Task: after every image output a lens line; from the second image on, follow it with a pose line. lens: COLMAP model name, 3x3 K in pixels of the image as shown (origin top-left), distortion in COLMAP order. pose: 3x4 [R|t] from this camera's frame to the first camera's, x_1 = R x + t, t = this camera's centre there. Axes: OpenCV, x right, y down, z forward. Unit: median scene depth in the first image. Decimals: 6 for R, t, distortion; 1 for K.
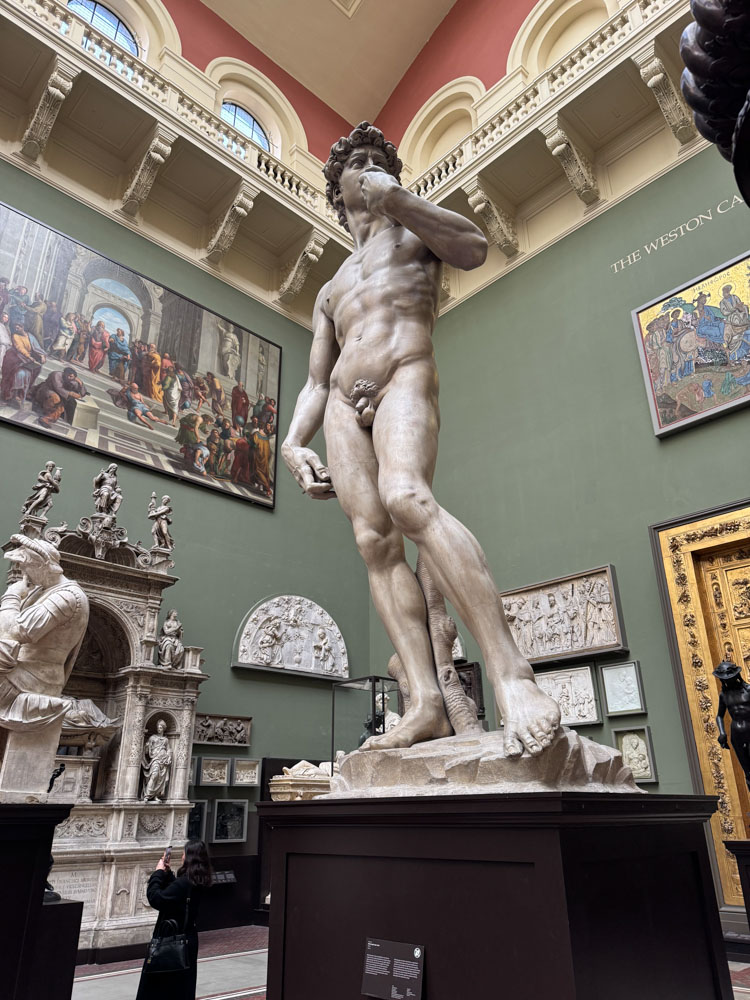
lens RADIAL K [[701.6, 0, 371.9], [0, 701.6, 503.8], [0, 0, 1]] dist [0.001961, -0.001146]
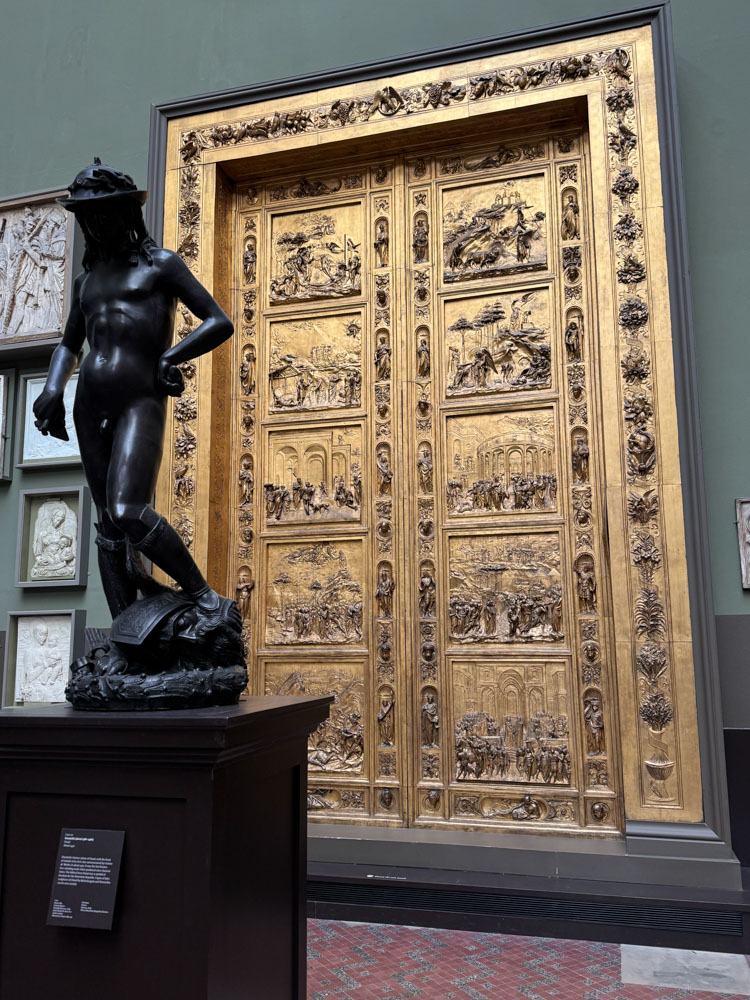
lens RADIAL K [[816.4, 0, 374.7], [0, 816.4, 500.0], [0, 0, 1]] dist [-0.007607, -0.004468]
pose [[0.857328, 0.080395, 0.508454, 0.266435], [-0.200235, 0.962024, 0.185515, 0.167890], [-0.474230, -0.260858, 0.840868, 0.376233]]
